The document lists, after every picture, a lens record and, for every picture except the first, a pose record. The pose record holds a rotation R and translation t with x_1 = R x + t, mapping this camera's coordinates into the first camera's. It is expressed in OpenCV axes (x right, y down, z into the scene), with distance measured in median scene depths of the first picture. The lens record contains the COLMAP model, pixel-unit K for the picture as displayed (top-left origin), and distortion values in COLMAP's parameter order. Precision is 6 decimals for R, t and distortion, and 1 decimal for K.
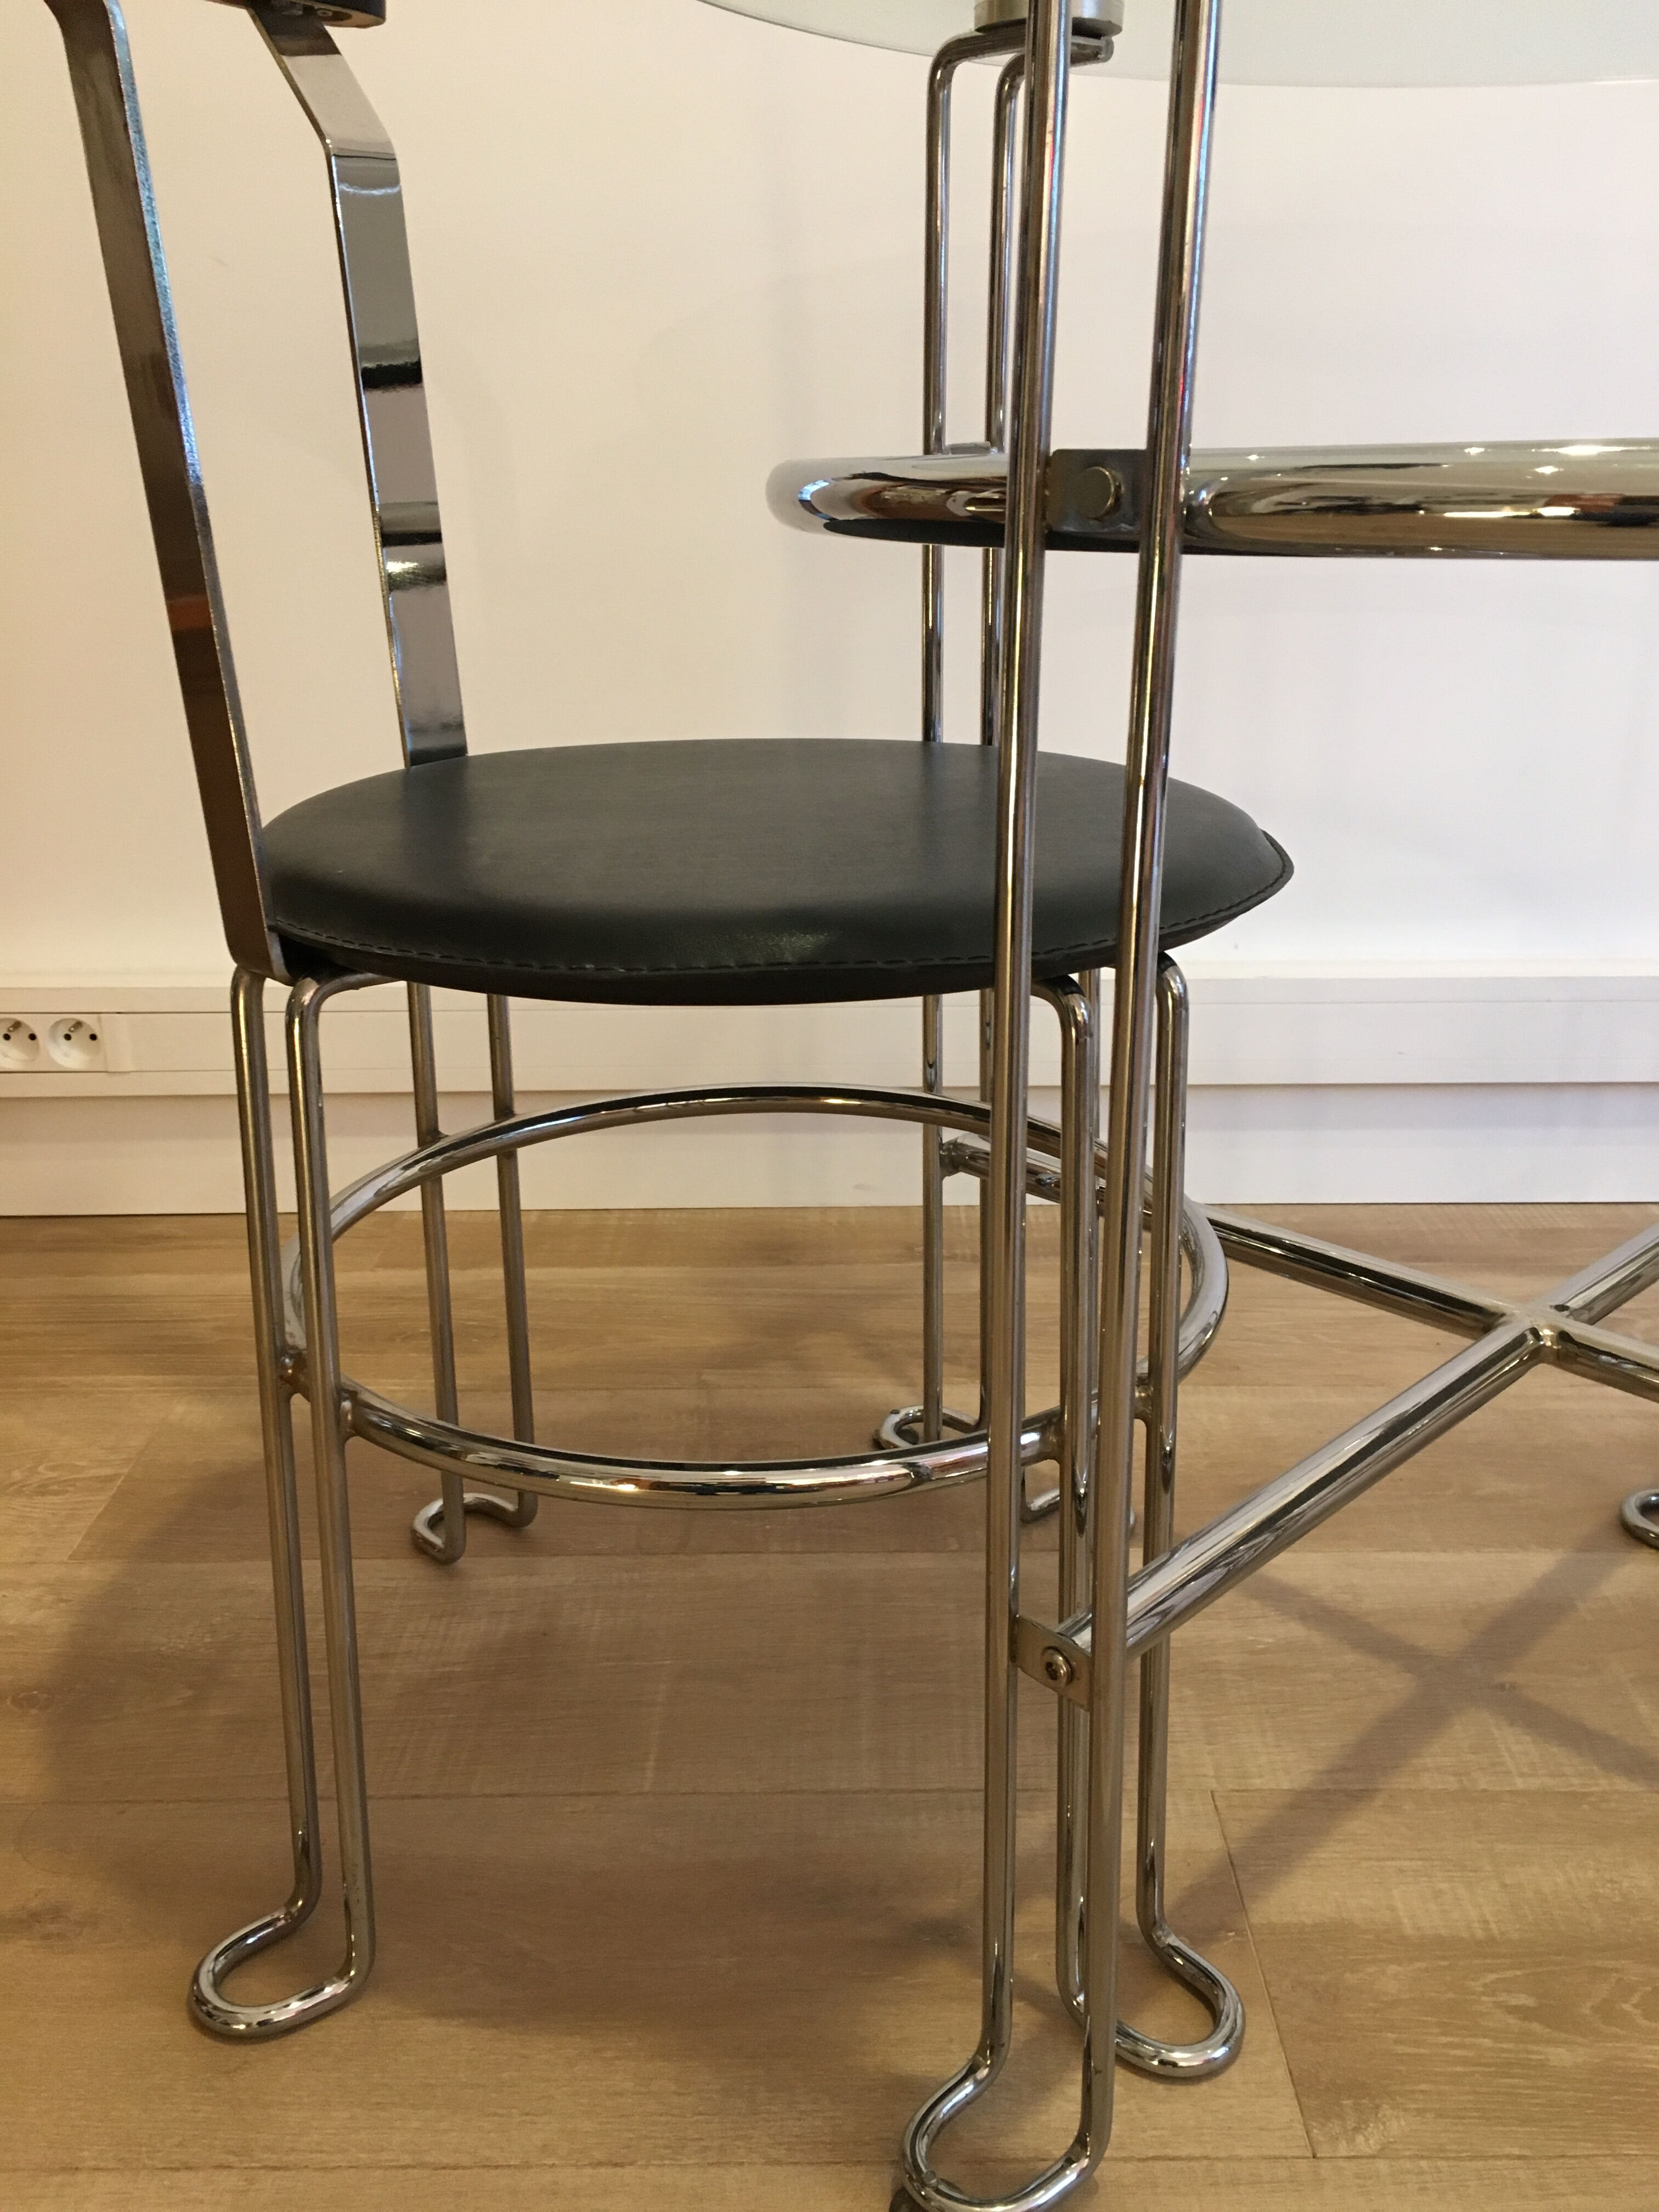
lens RADIAL K [[1884.7, 0, 830.8], [0, 1884.7, 1117.3], [0, 0, 1]] dist [0.082788, -0.113403]
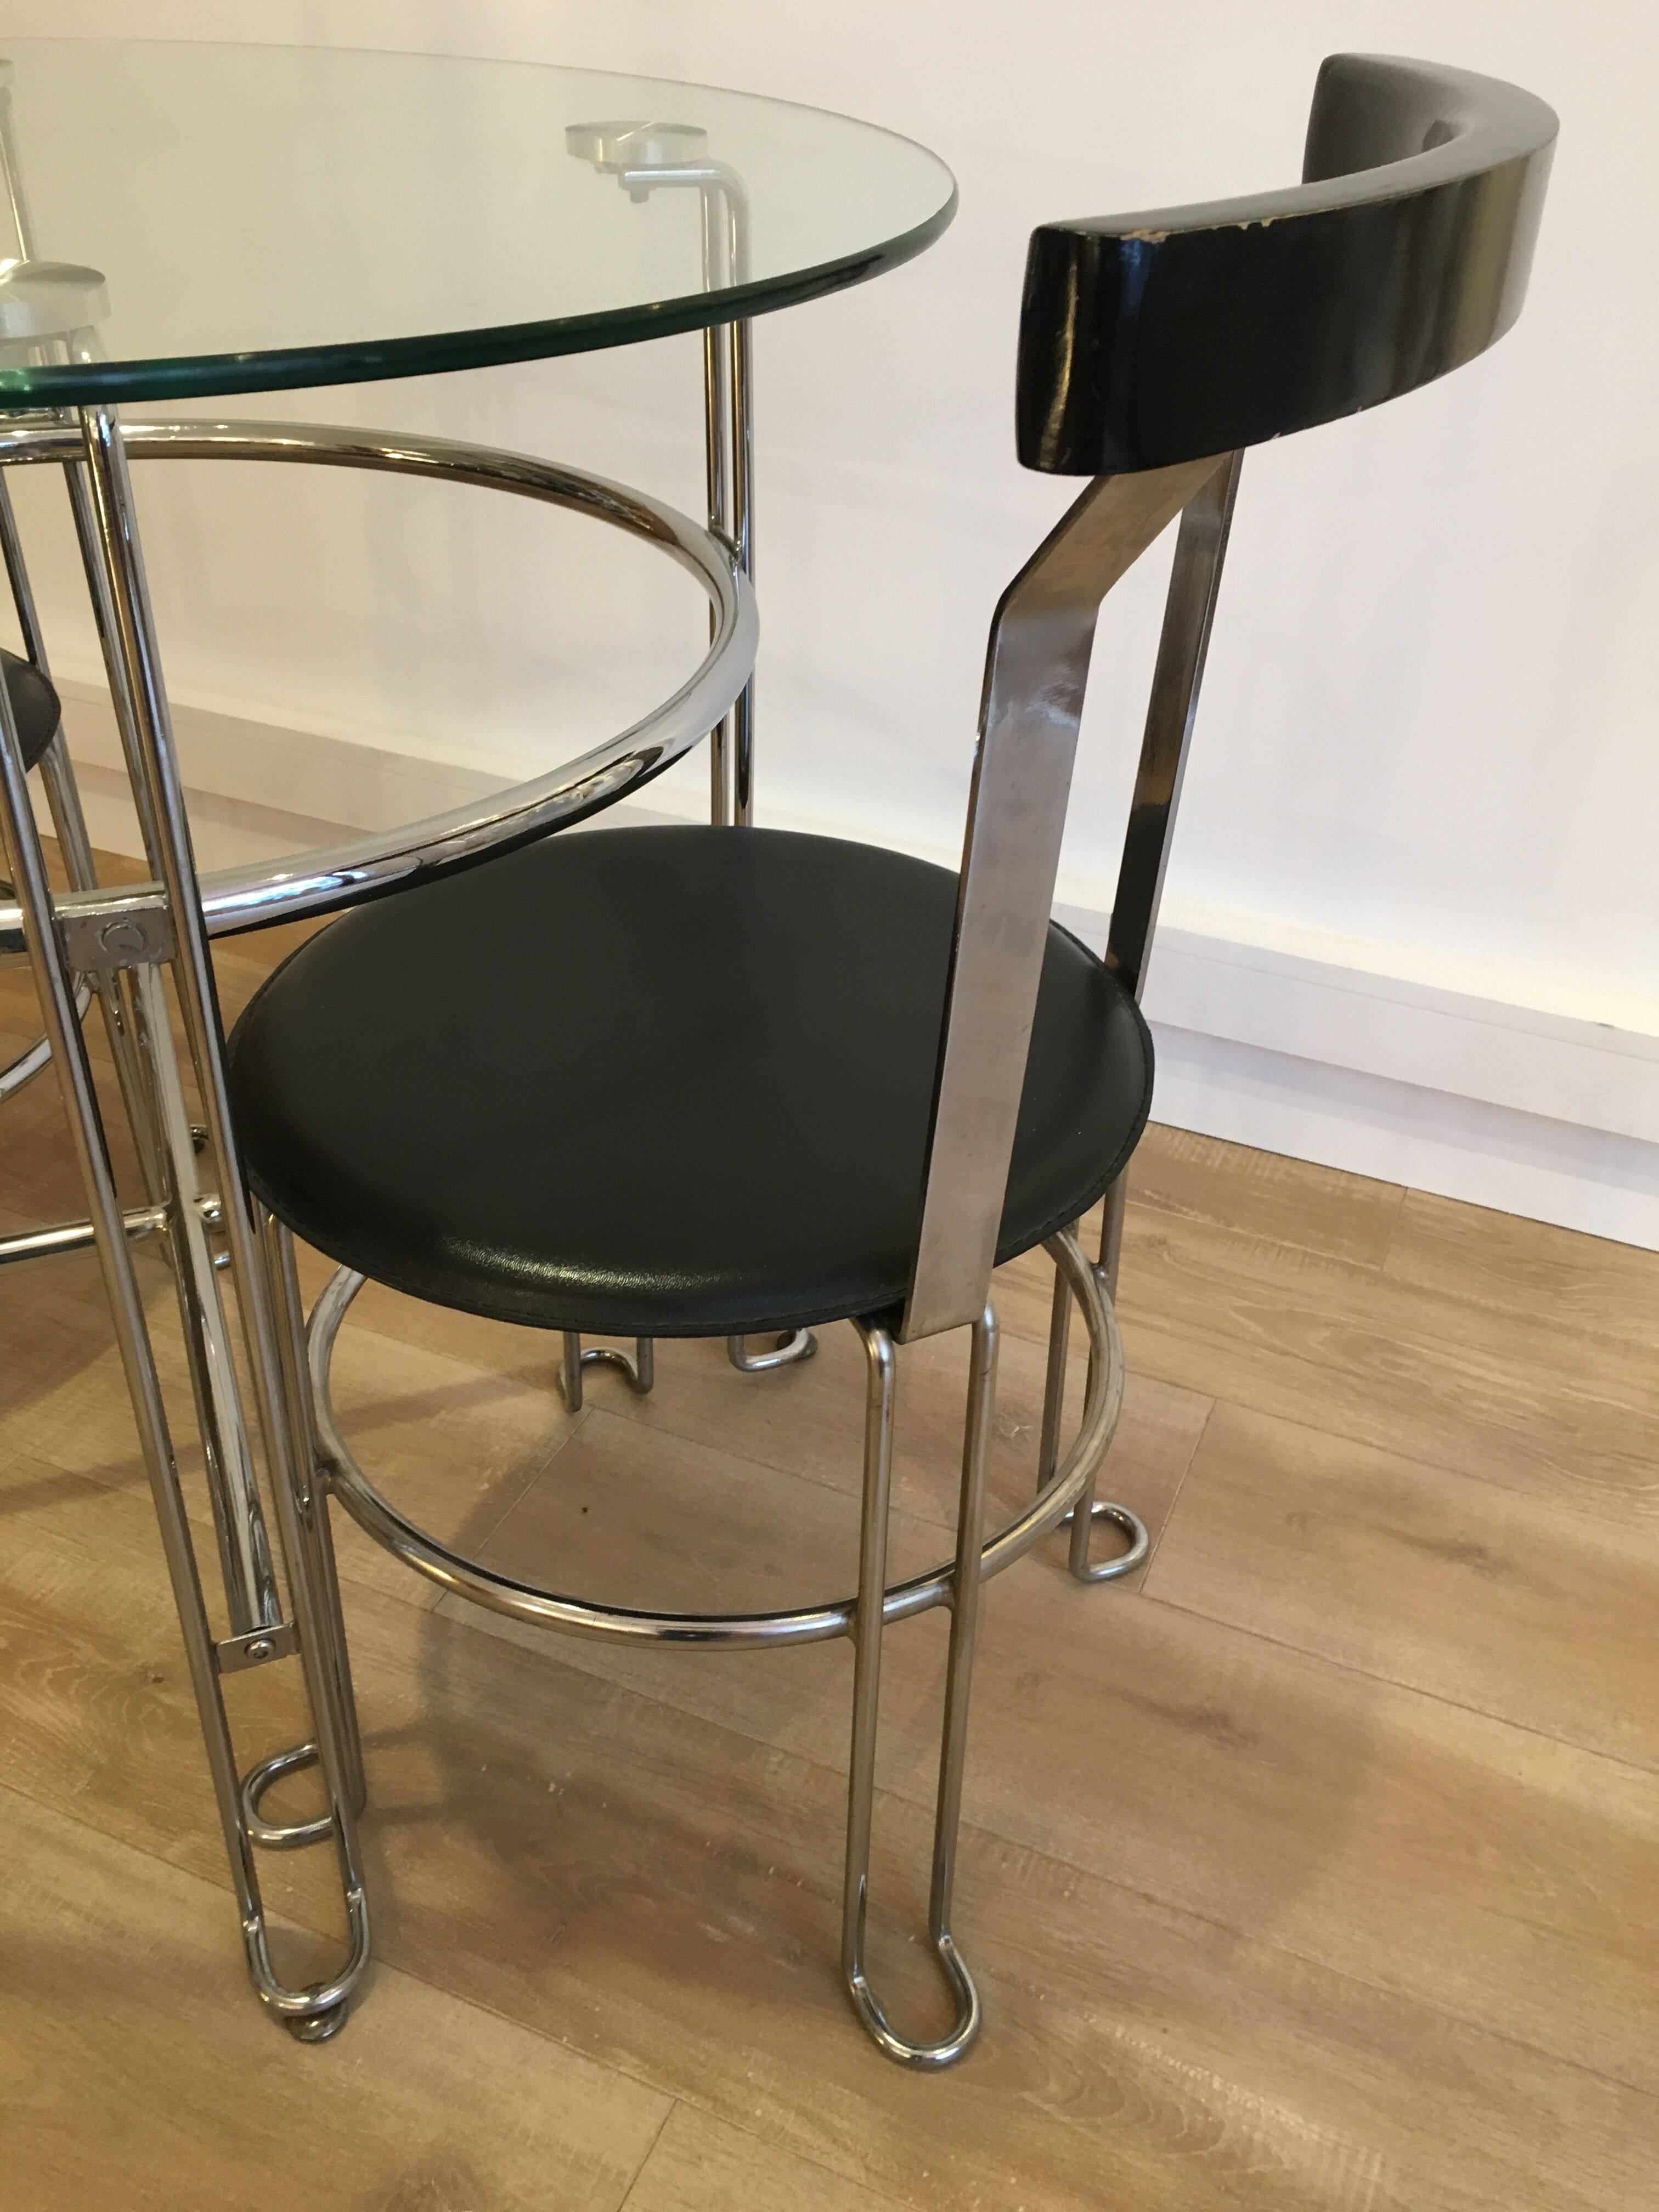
lens RADIAL K [[1884.7, 0, 844.6], [0, 1884.7, 1111.0], [0, 0, 1]] dist [0.082788, -0.113403]
pose [[0.913548, 0.254522, -0.317251, 1.049376], [-0.169709, 0.947392, 0.271380, -0.346040], [0.369633, -0.194079, 0.908683, -0.012678]]
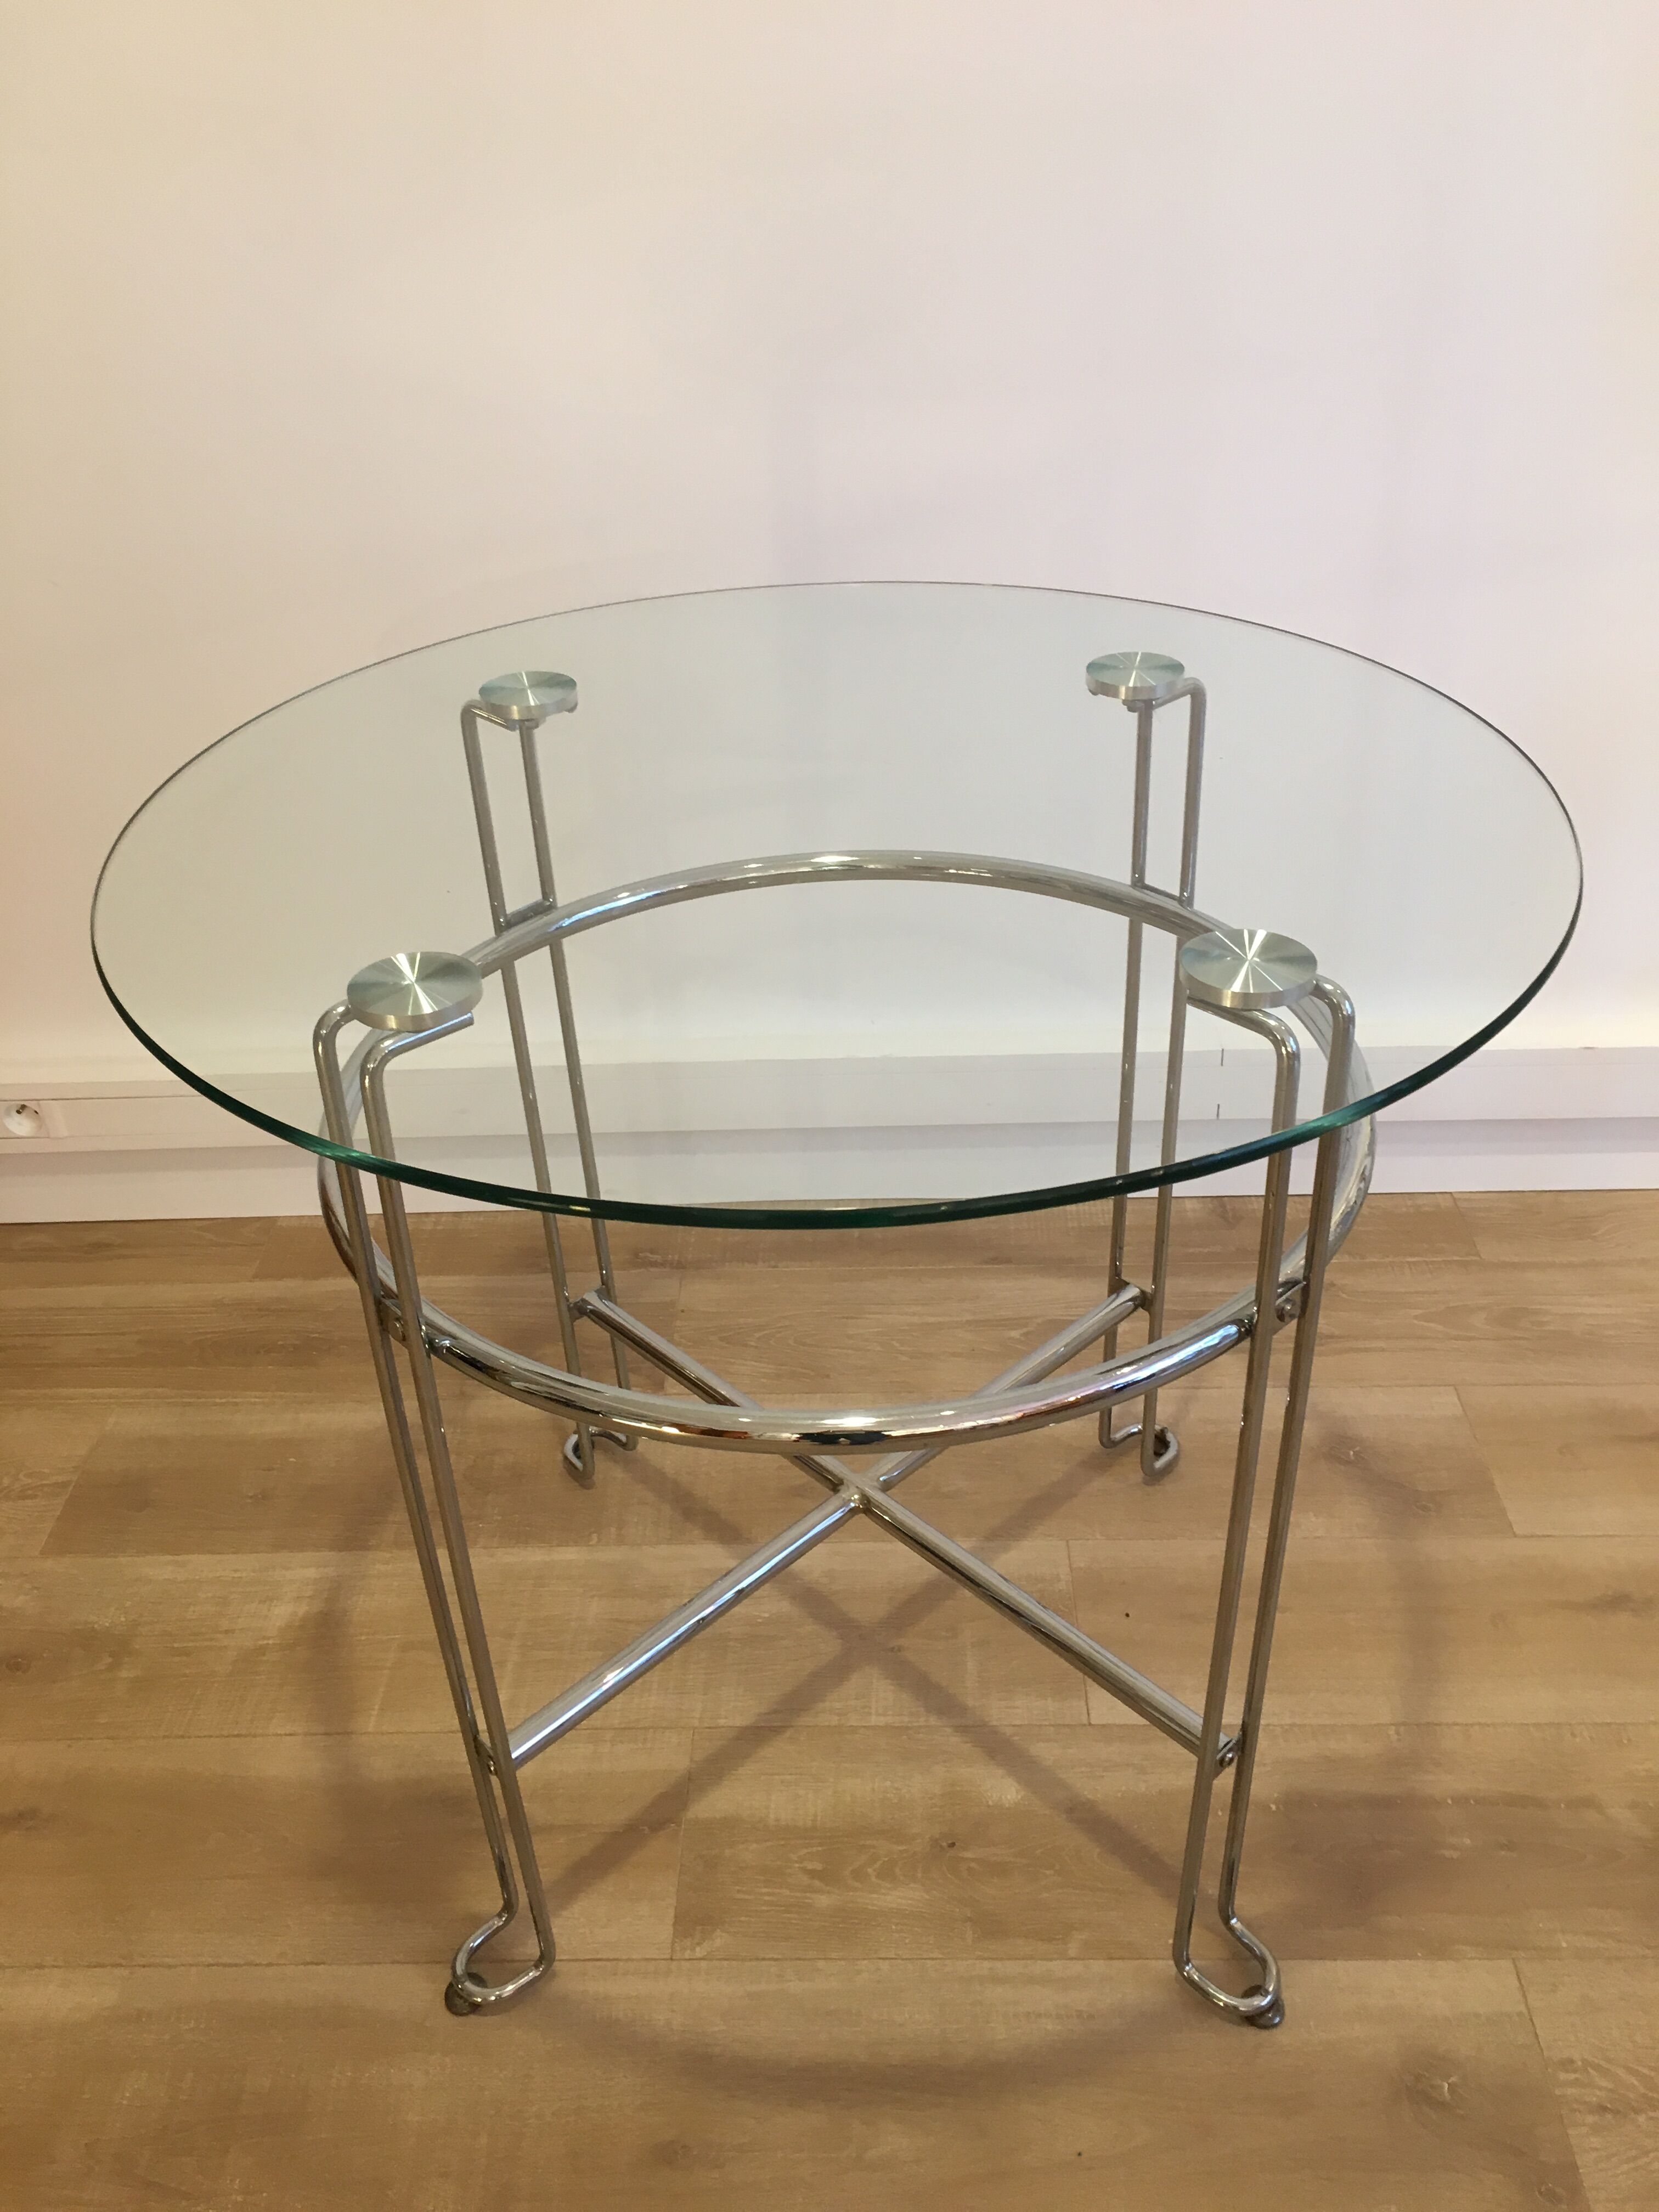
lens RADIAL K [[1884.7, 0, 828.3], [0, 1884.7, 1111.7], [0, 0, 1]] dist [0.082788, -0.113403]
pose [[0.999235, -0.015600, -0.035871, 0.359654], [0.023510, 0.972434, 0.231989, -0.538142], [0.031263, -0.232654, 0.972057, -0.495116]]
